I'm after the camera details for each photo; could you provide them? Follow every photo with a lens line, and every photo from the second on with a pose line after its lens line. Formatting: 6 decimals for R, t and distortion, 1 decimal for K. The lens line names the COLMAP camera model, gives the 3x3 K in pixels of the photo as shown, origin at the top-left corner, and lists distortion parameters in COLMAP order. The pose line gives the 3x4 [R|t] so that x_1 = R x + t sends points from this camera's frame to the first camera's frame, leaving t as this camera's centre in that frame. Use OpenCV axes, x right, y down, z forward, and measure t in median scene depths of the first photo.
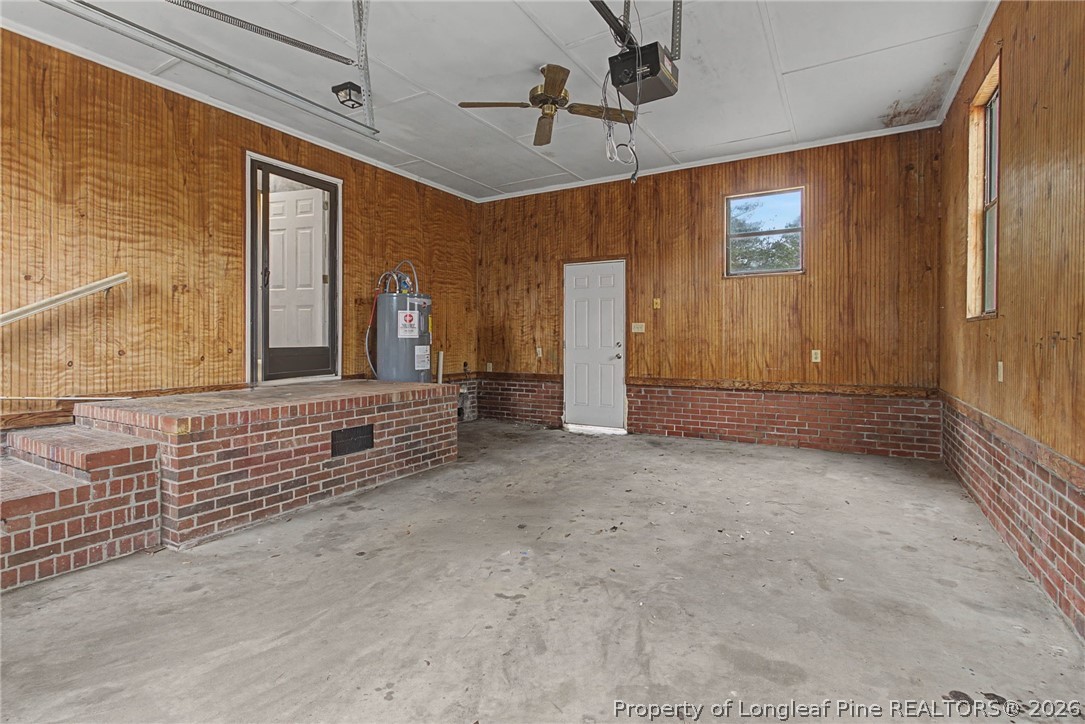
lens RADIAL K [[533.8, 0, 540.0], [0, 533.8, 340.2], [0, 0, 1]] dist [-0.011349, 0.001027]
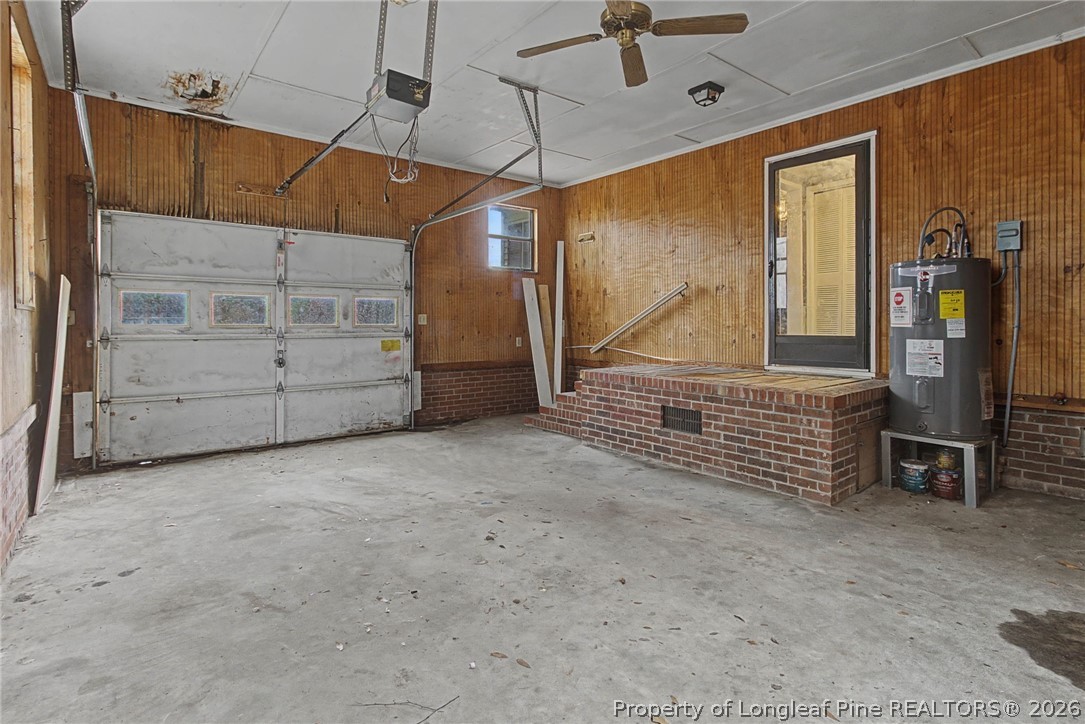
lens RADIAL K [[533.8, 0, 558.7], [0, 533.8, 324.8], [0, 0, 1]] dist [-0.011349, 0.001027]
pose [[-0.354621, 0.004624, -0.934999, 0.818626], [-0.002200, 0.999981, 0.005780, -0.014079], [0.935007, 0.004107, -0.354604, 1.240254]]
